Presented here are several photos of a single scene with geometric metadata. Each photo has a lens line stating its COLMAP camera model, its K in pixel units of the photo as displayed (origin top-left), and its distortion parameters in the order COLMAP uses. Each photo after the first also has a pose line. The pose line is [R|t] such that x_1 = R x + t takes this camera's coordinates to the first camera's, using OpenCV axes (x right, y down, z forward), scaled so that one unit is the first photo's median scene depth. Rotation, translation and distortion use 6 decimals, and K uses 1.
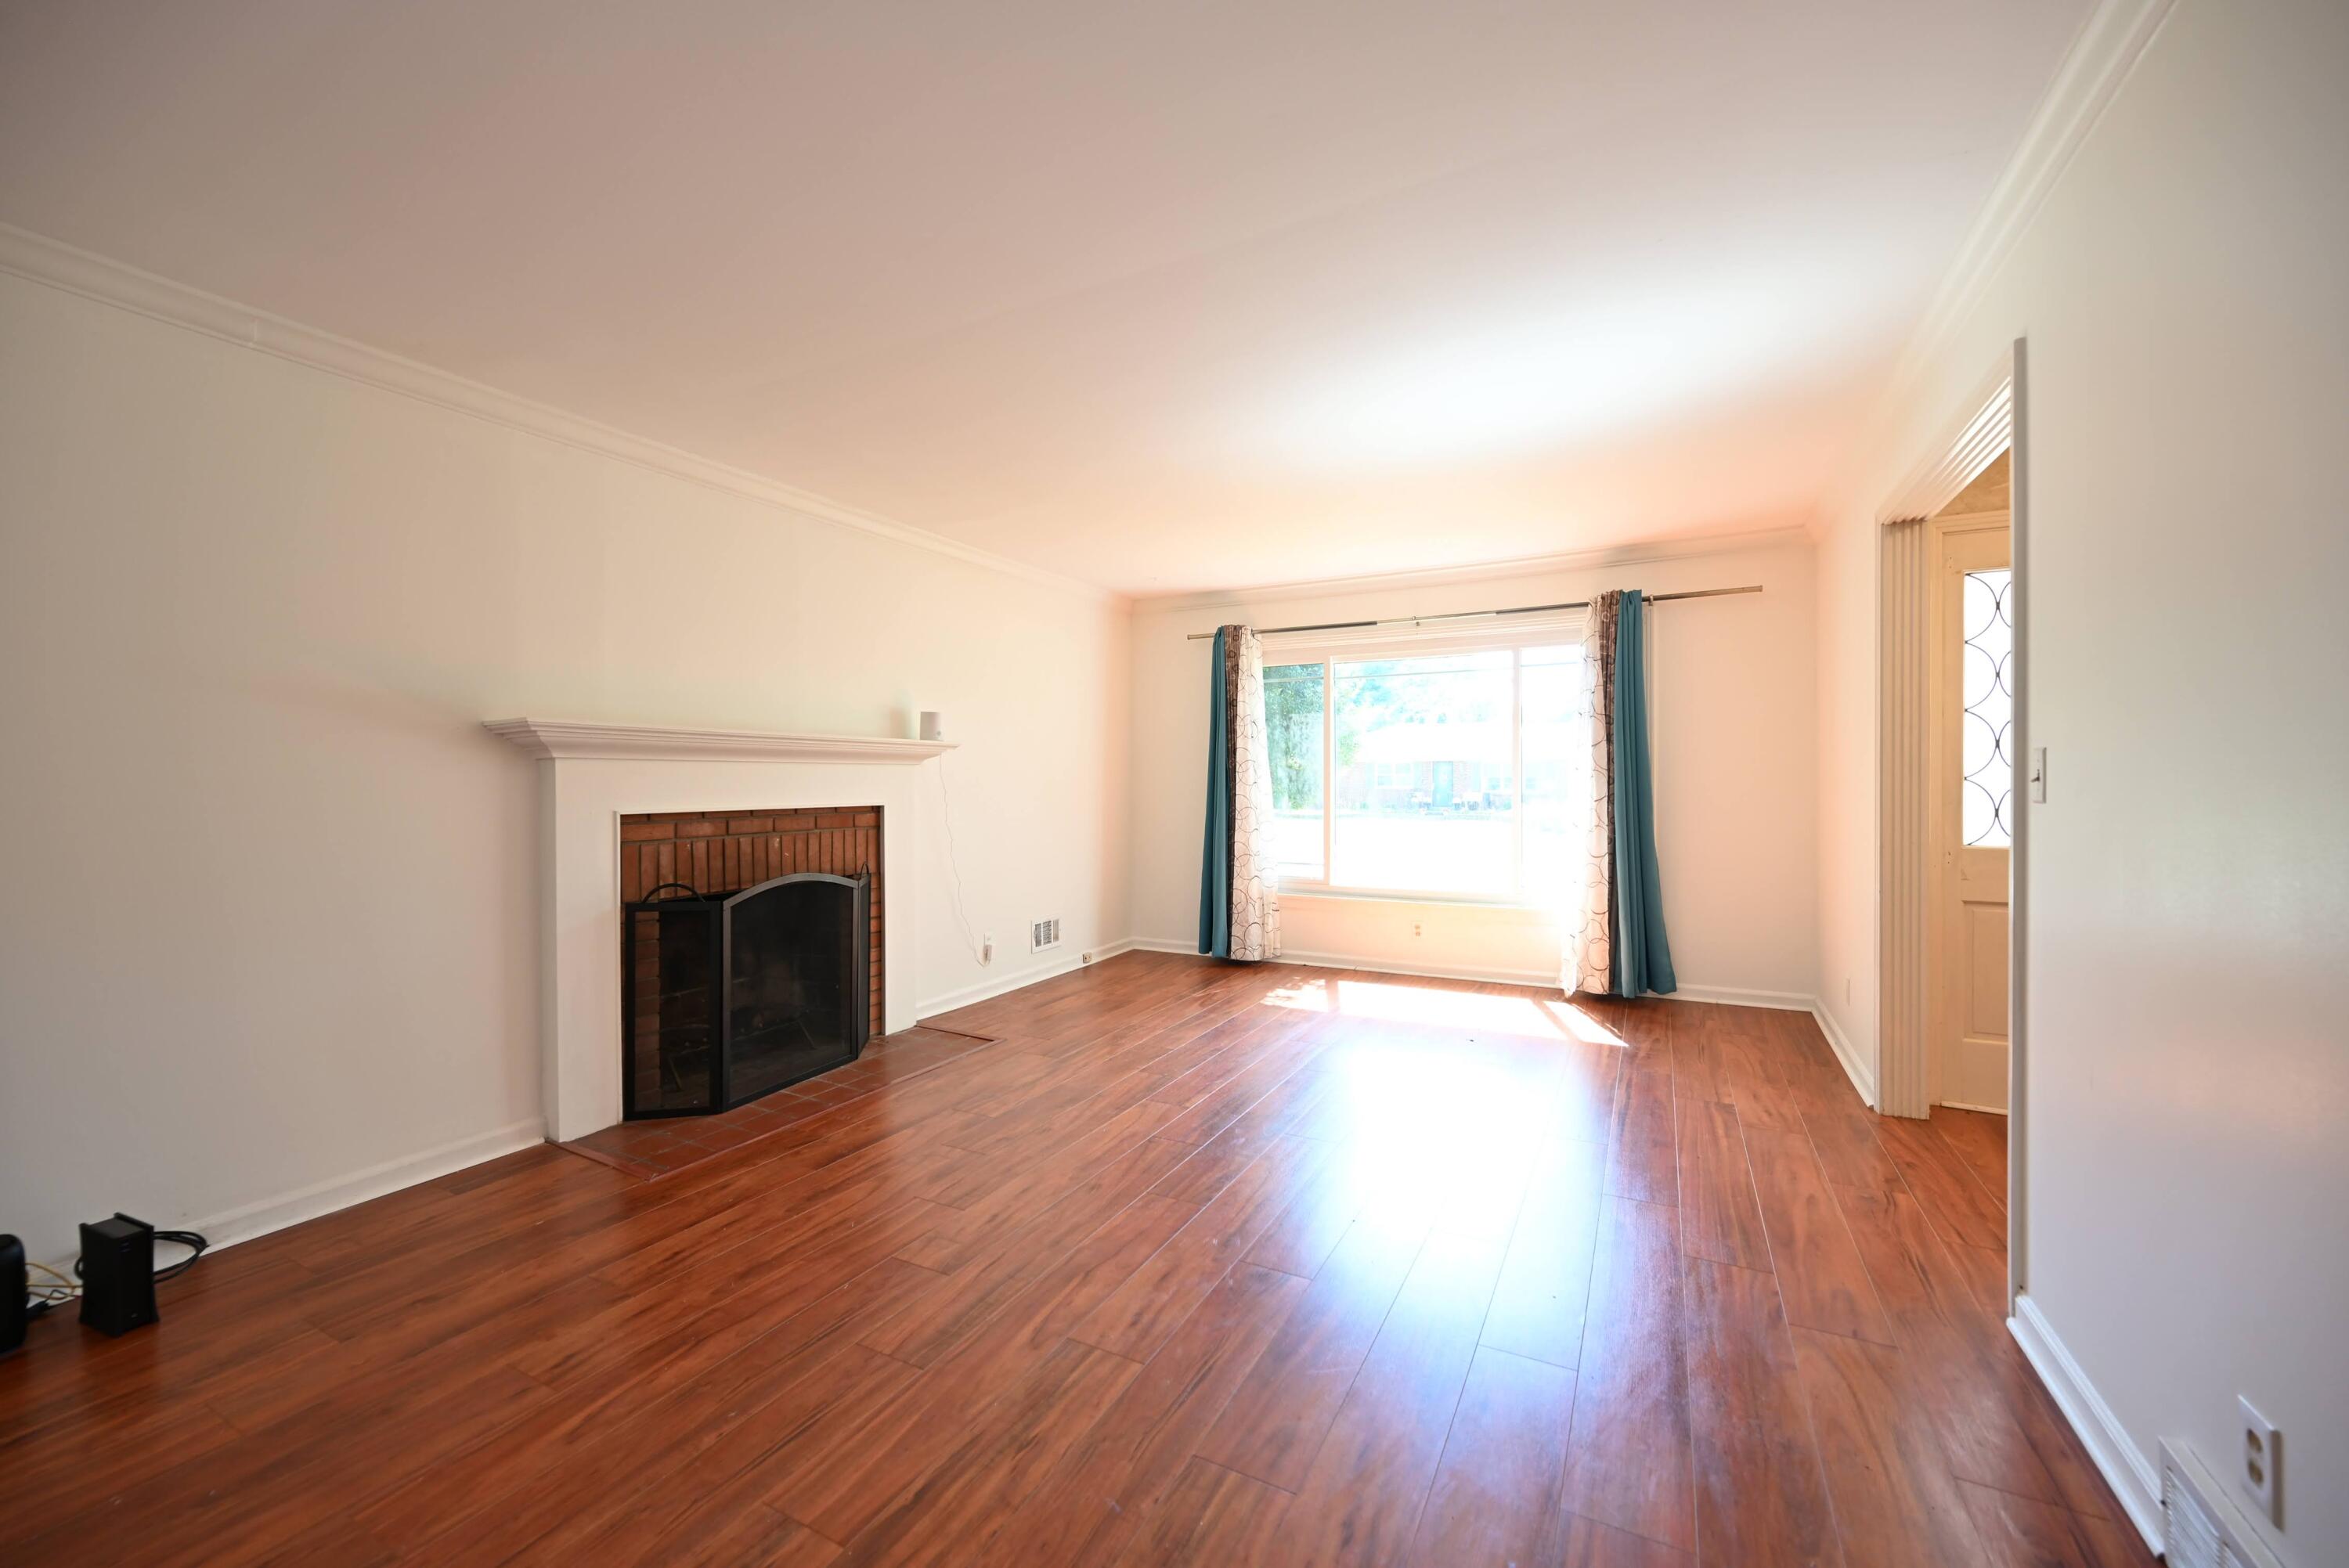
lens RADIAL K [[916.6, 0, 1166.0], [0, 916.6, 789.8], [0, 0, 1]] dist [-0.000534, 0.000240]
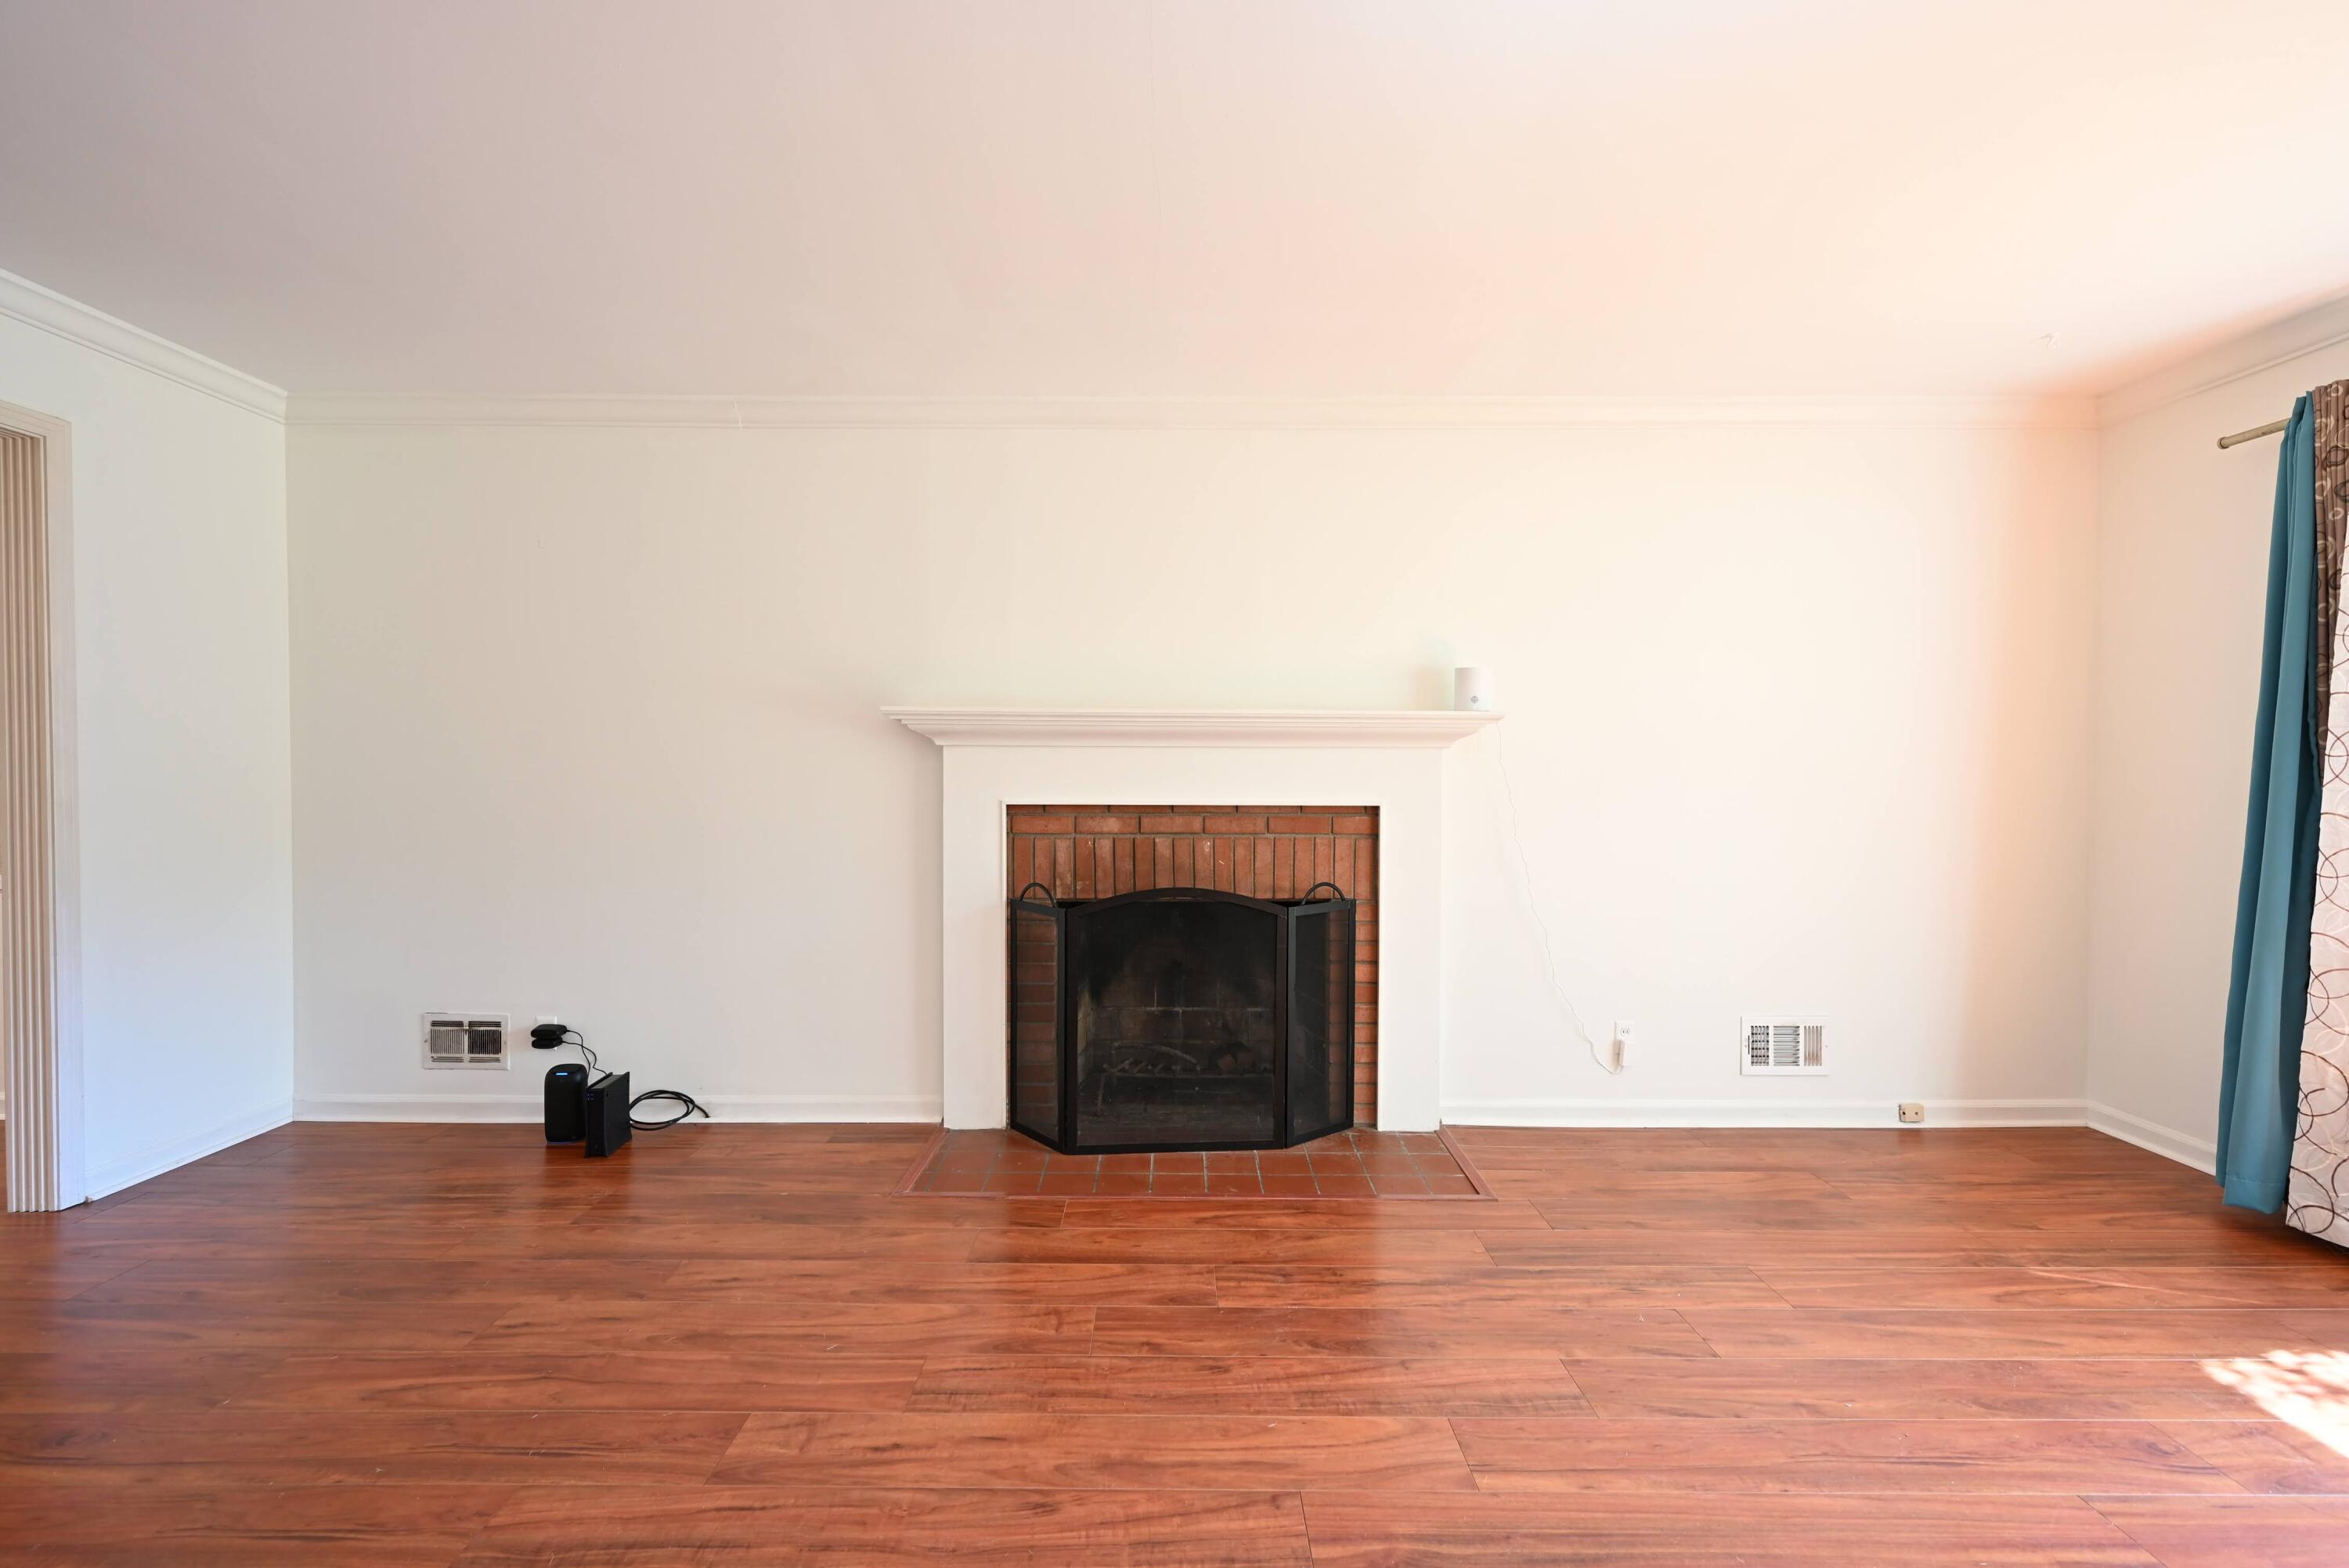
lens RADIAL K [[1022.7, 0, 1171.4], [0, 1022.7, 783.3], [0, 0, 1]] dist [0.000411, 0.000520]
pose [[0.472374, 0.018734, -0.881199, 0.378704], [-0.014699, 0.999802, 0.013376, -0.010408], [0.881276, 0.006635, 0.472556, 0.589870]]
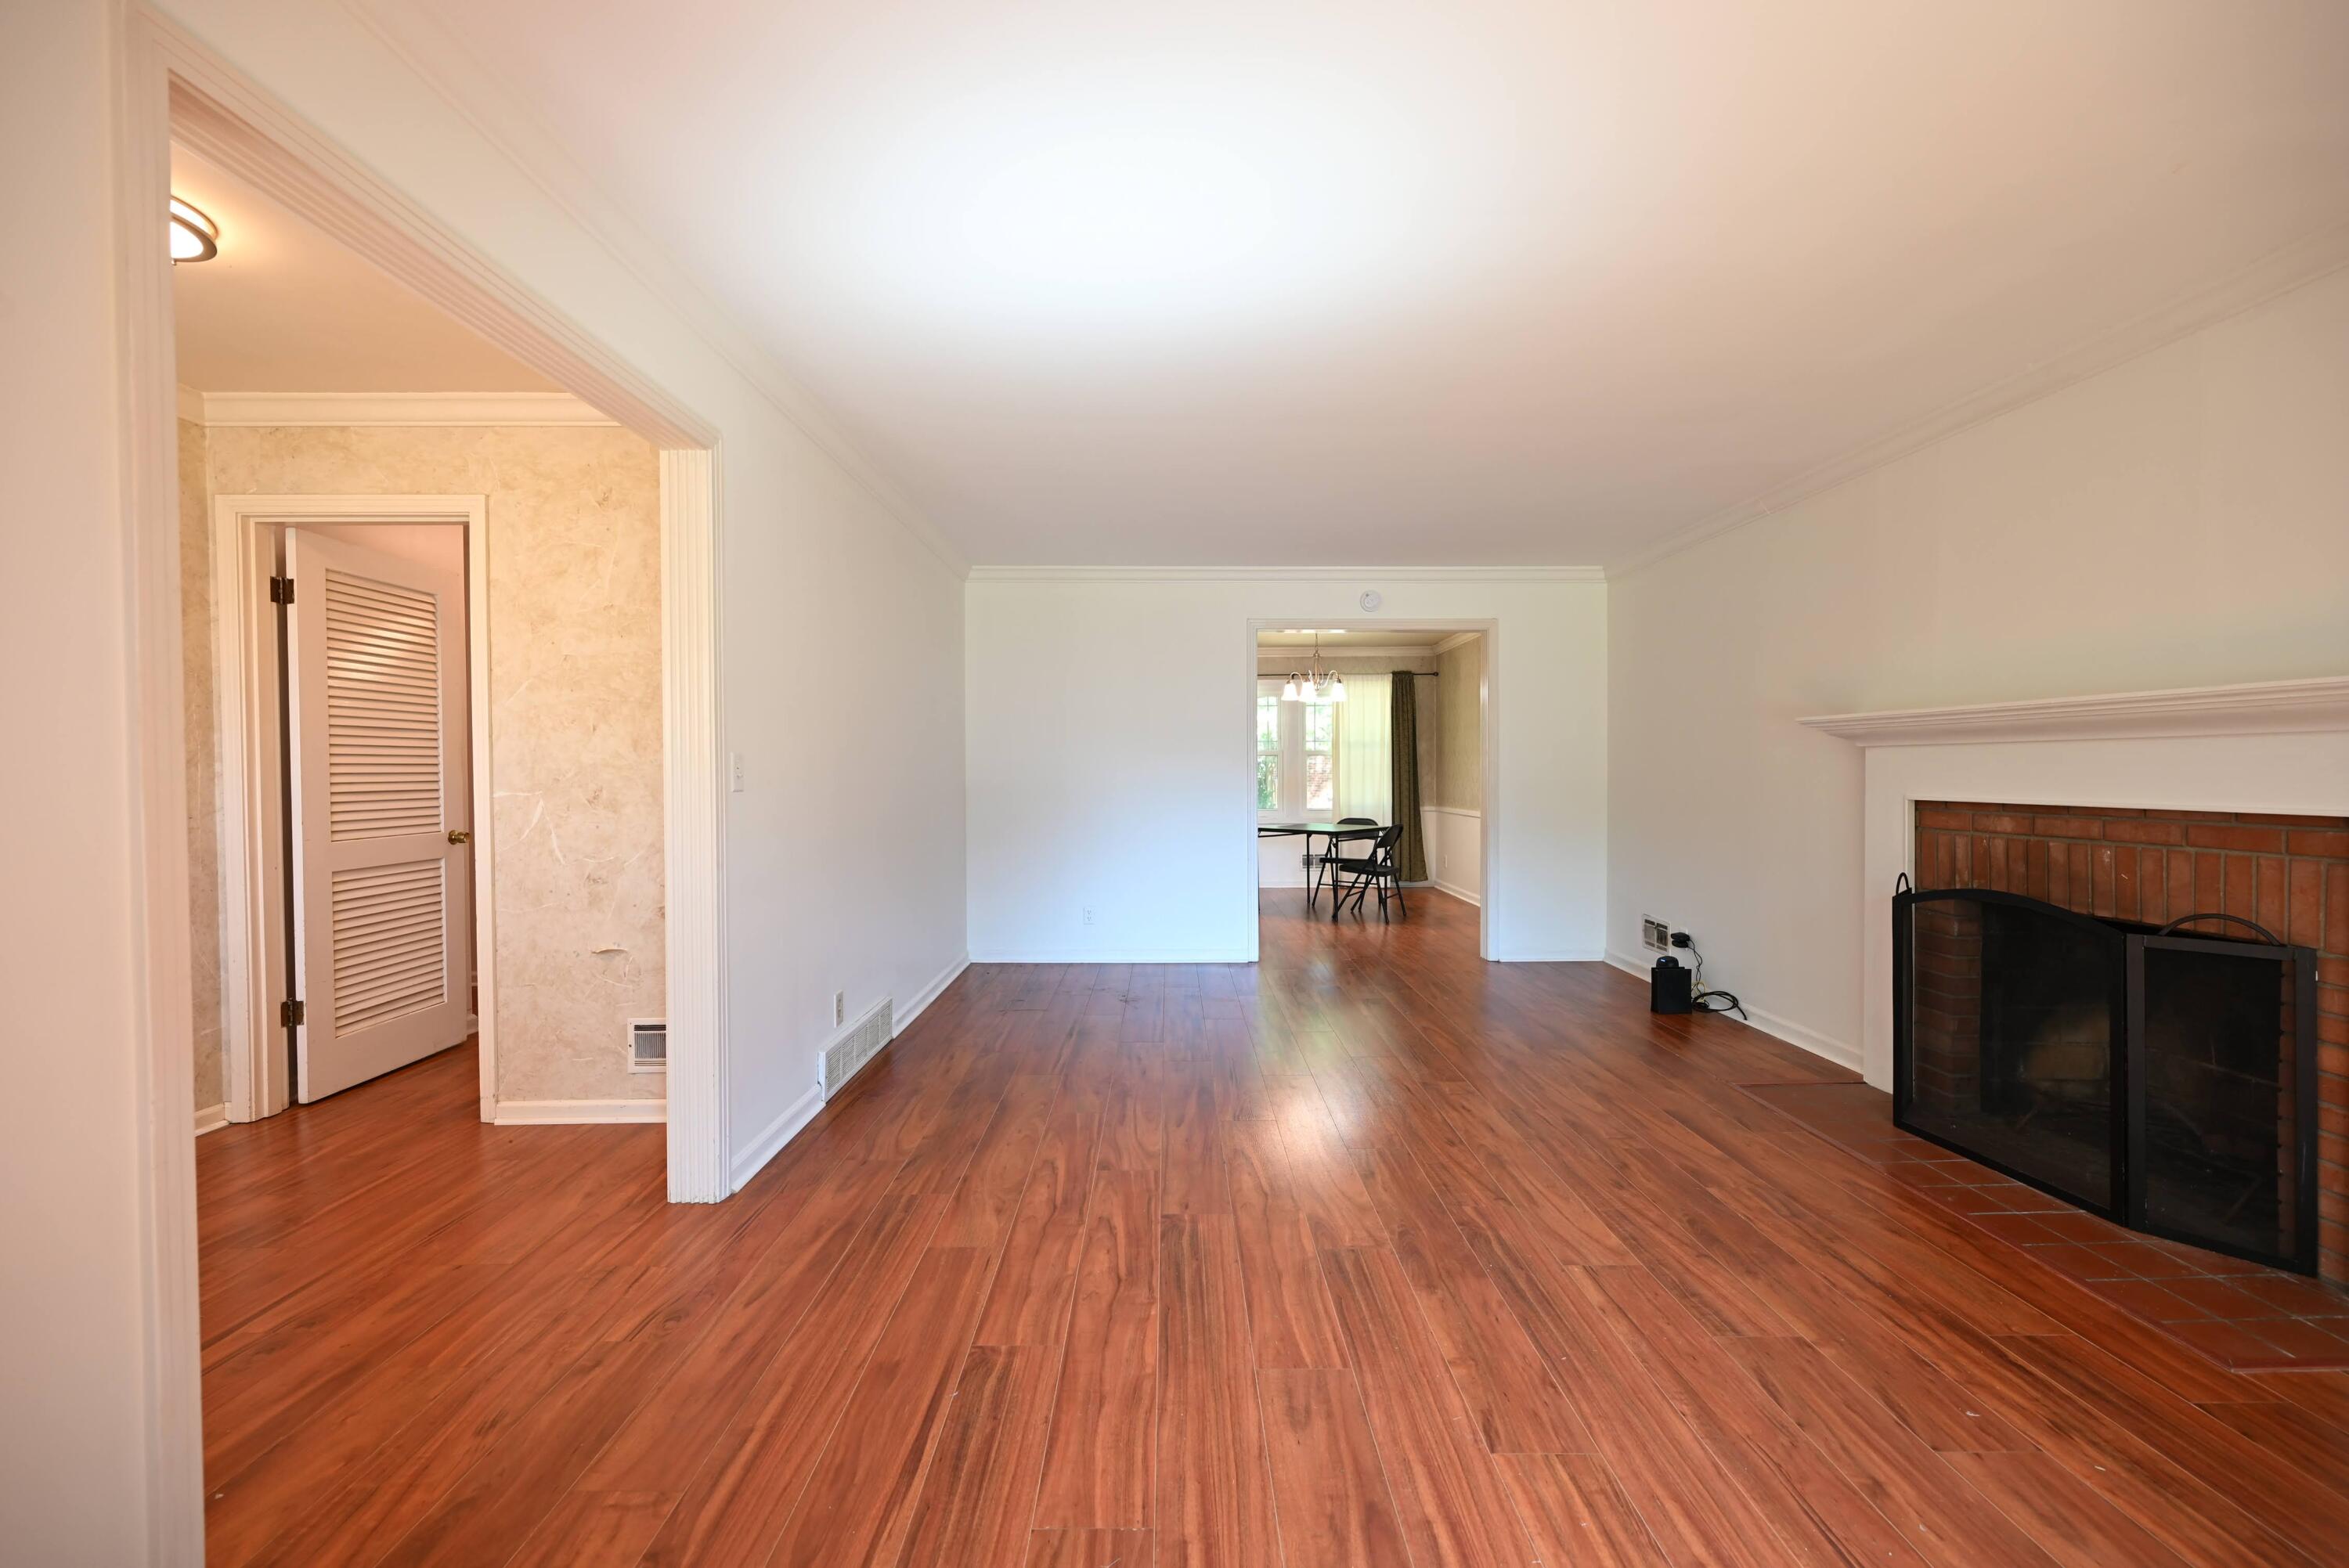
lens RADIAL K [[916.6, 0, 1173.8], [0, 916.6, 783.5], [0, 0, 1]] dist [-0.000534, 0.000240]
pose [[-0.877554, 0.013414, -0.479289, 0.555311], [0.001422, 0.999677, 0.025374, -0.016288], [0.479475, 0.021585, -0.877290, 1.363818]]
